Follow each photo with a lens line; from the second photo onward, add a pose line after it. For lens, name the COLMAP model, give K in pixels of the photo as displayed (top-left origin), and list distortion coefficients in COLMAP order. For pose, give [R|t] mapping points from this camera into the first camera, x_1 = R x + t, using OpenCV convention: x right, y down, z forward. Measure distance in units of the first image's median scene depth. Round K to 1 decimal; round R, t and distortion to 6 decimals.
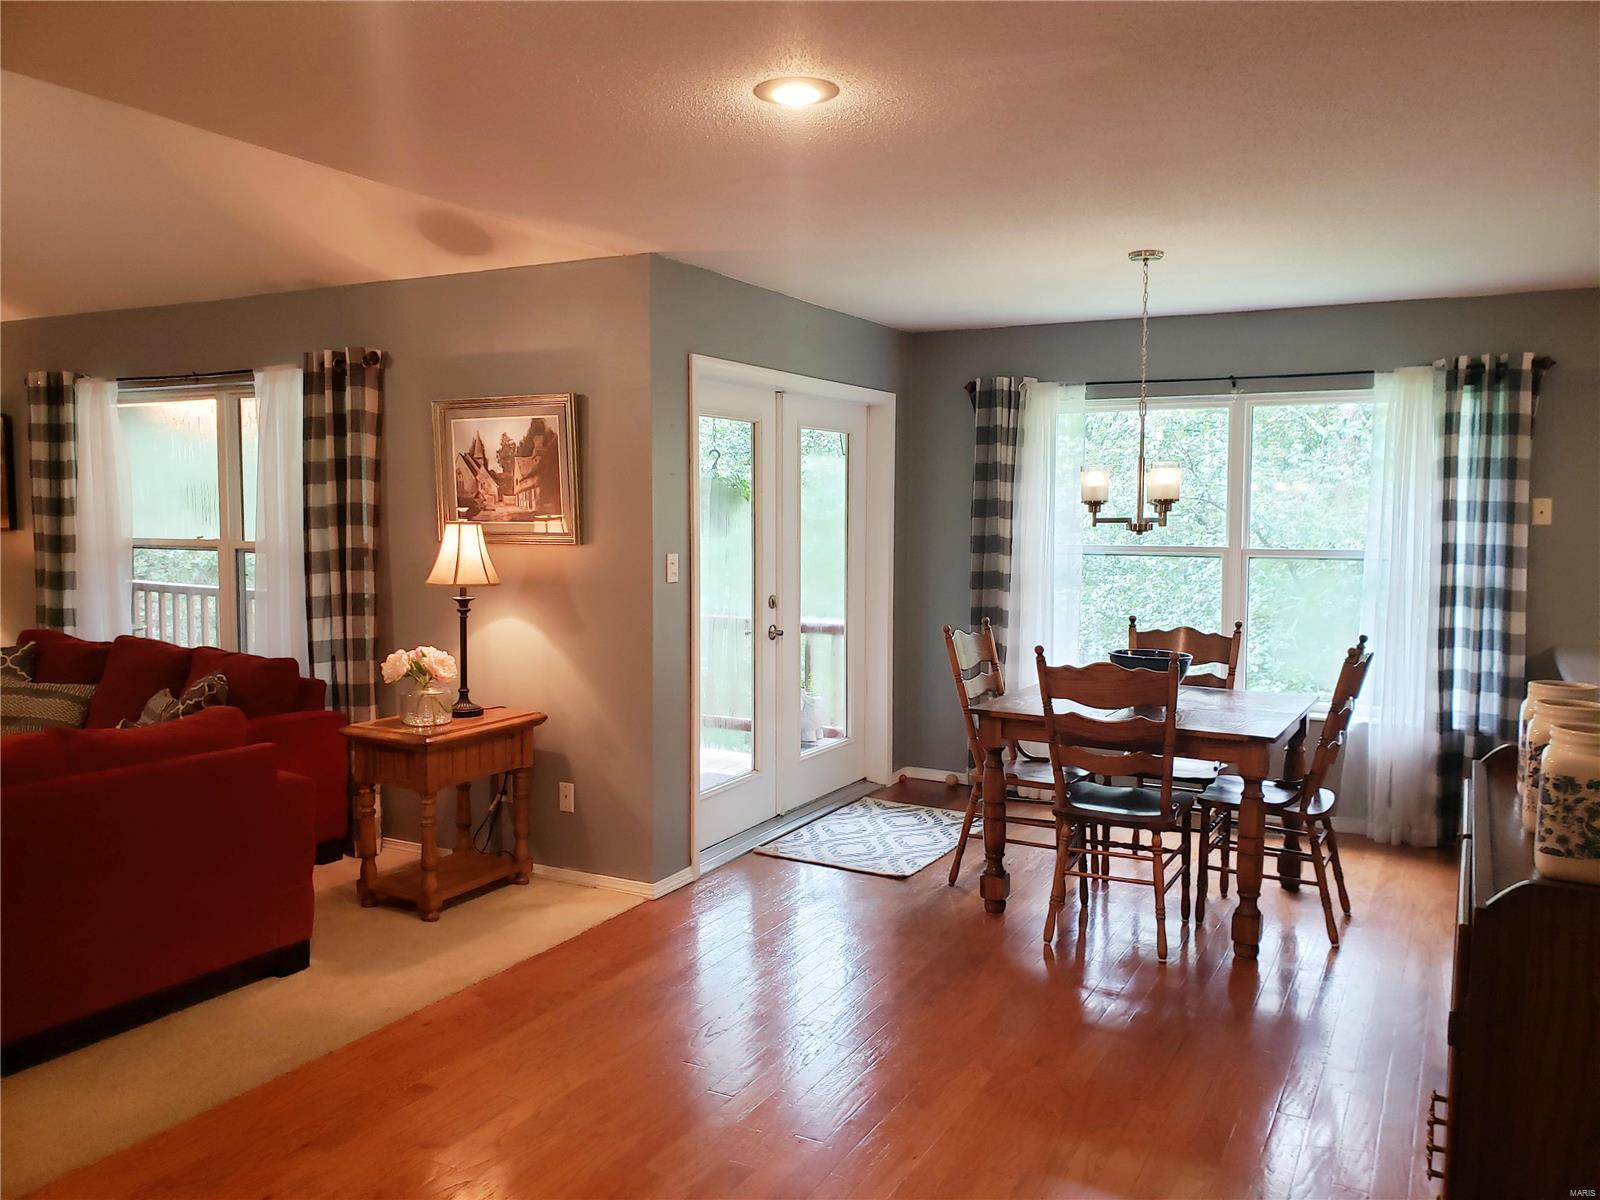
lens RADIAL K [[1235.4, 0, 805.4], [0, 1235.4, 572.9], [0, 0, 1]] dist [0.096427, -0.001146]
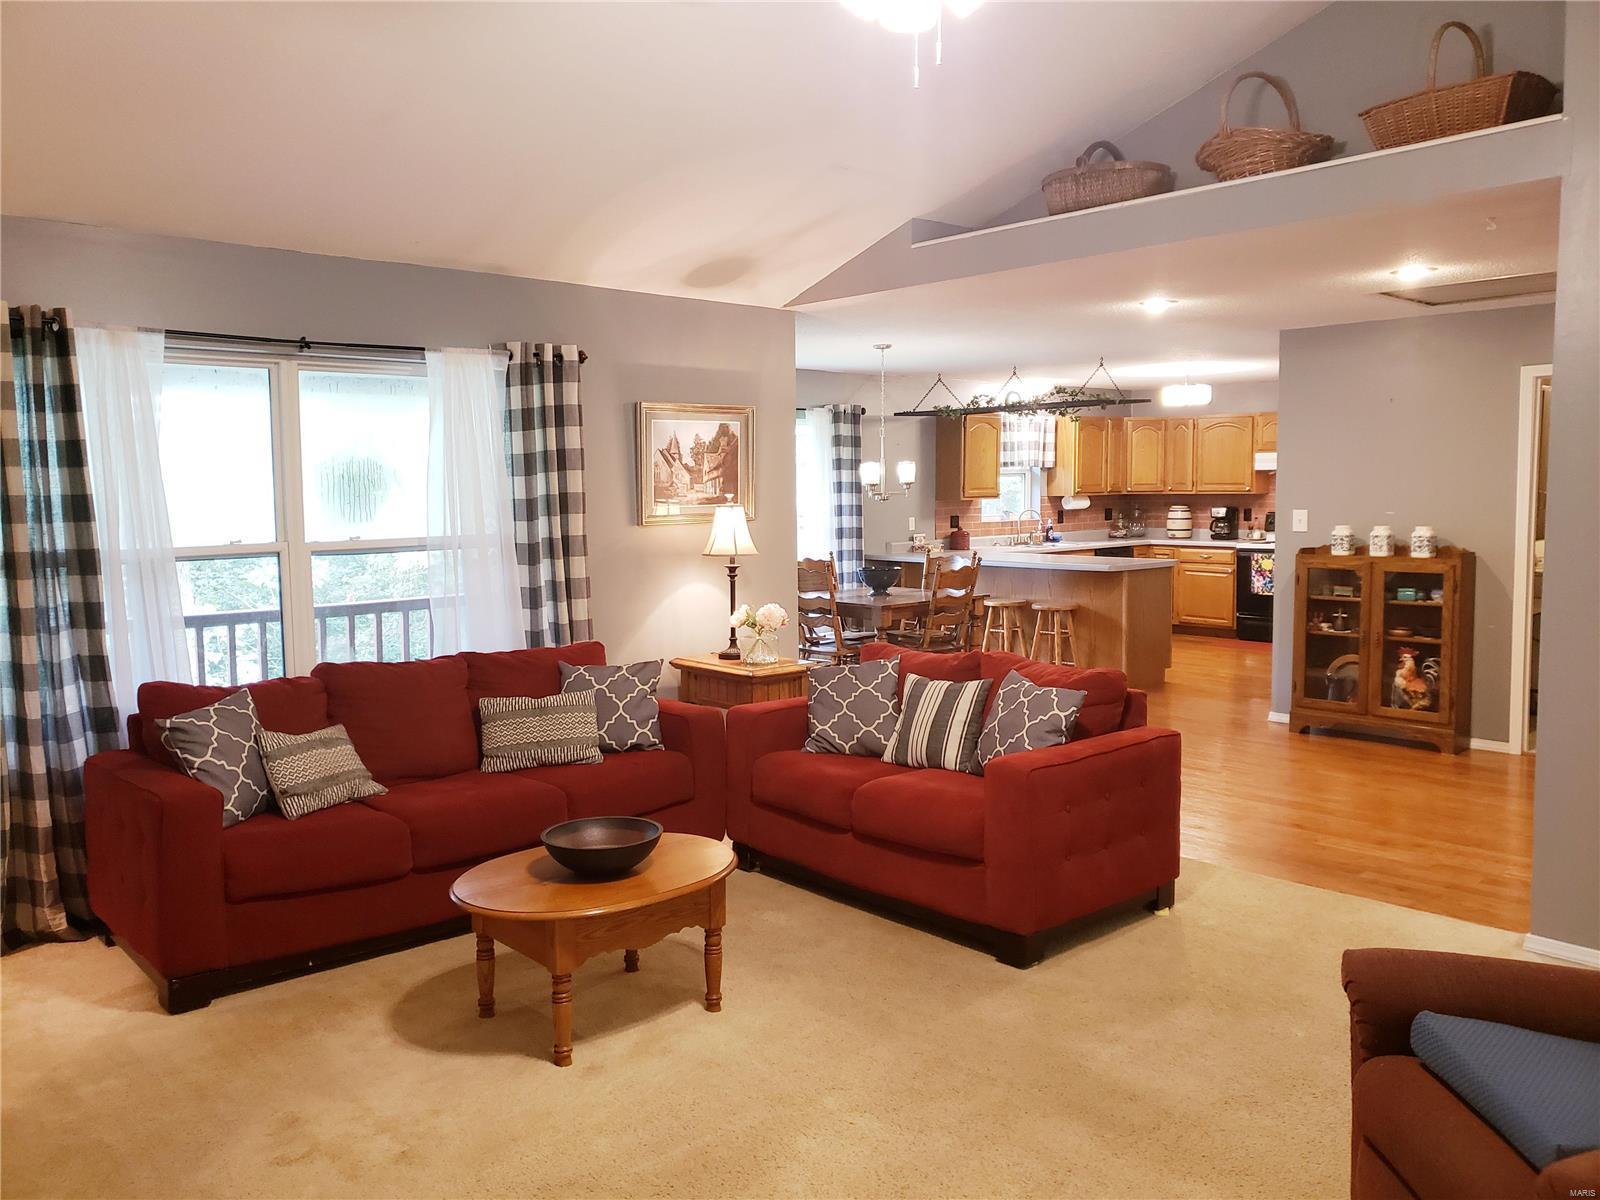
lens RADIAL K [[1235.4, 0, 805.4], [0, 1235.4, 572.9], [0, 0, 1]] dist [0.096427, -0.001146]
pose [[0.314406, -0.078391, 0.946046, -1.381801], [0.059964, 0.996234, 0.062621, -0.044662], [-0.947393, 0.037040, 0.317923, 0.507547]]
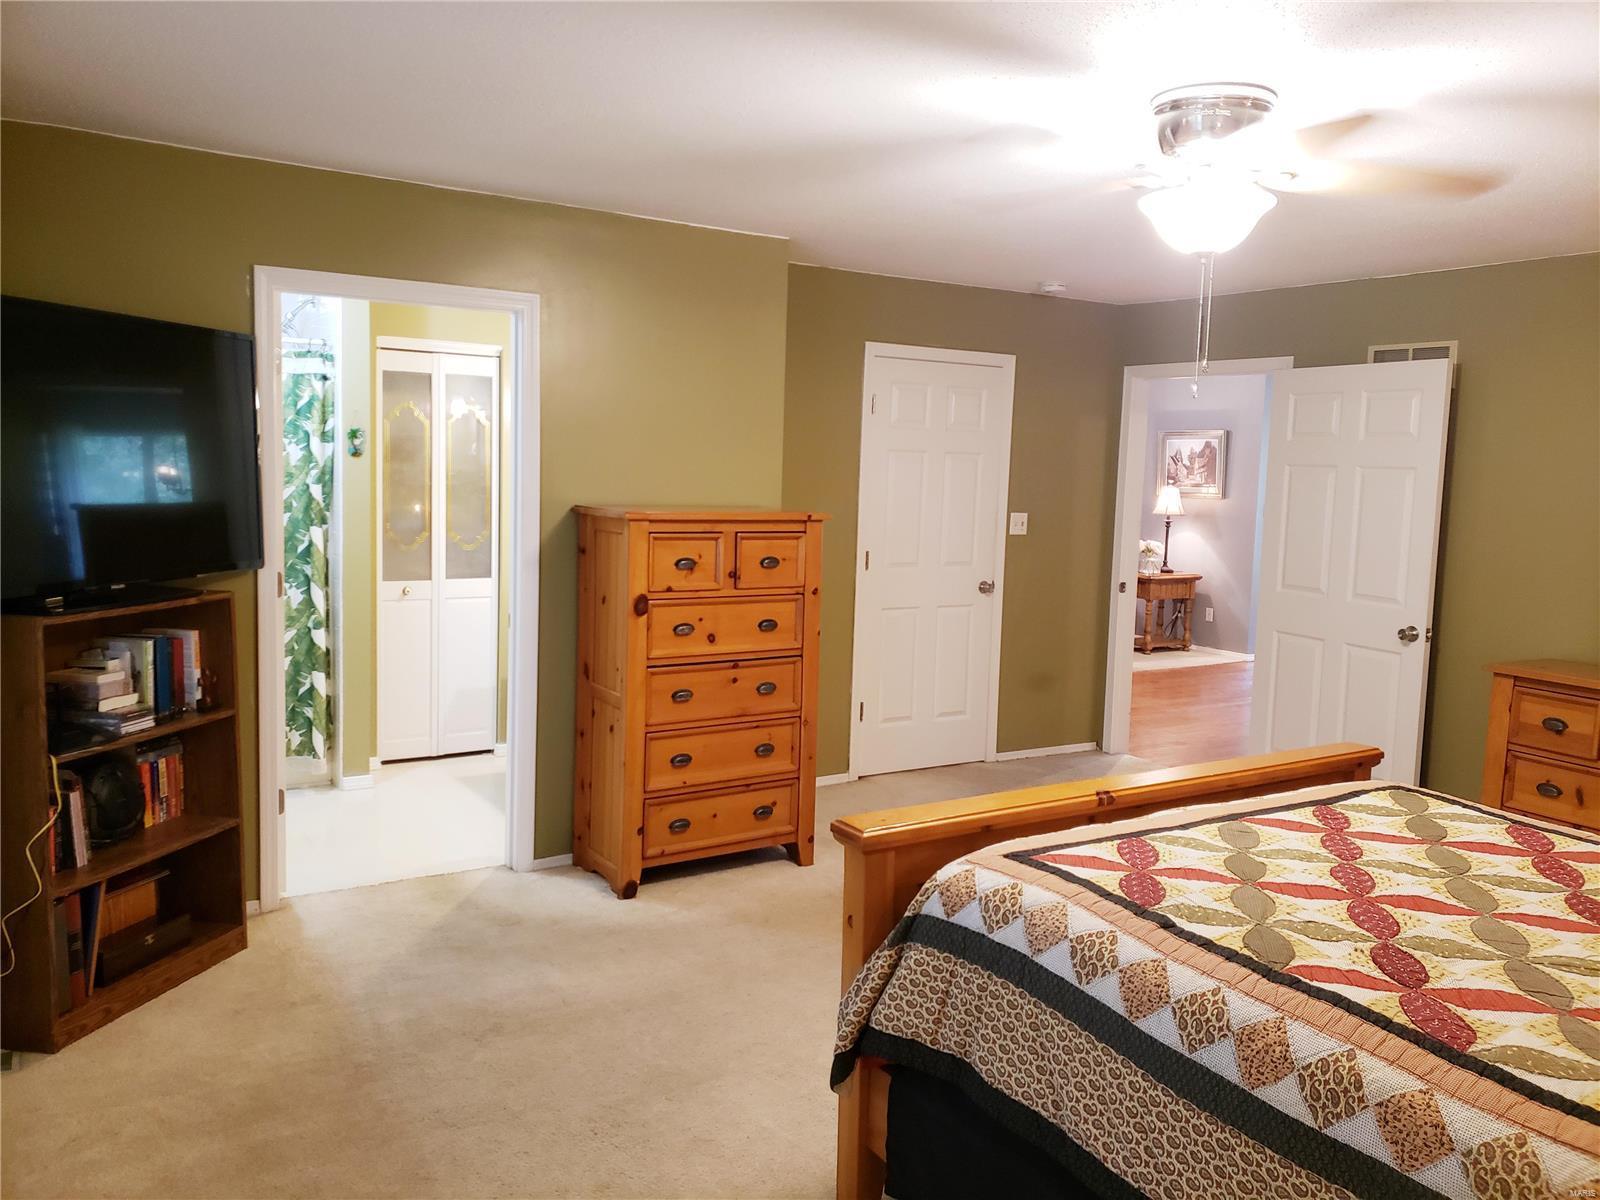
lens RADIAL K [[1235.4, 0, 805.4], [0, 1235.4, 572.9], [0, 0, 1]] dist [0.096427, -0.001146]
pose [[0.872232, 0.071708, -0.483807, 0.245820], [-0.053229, 0.997236, 0.051842, 0.031641], [0.486187, -0.019465, 0.873638, -1.263197]]
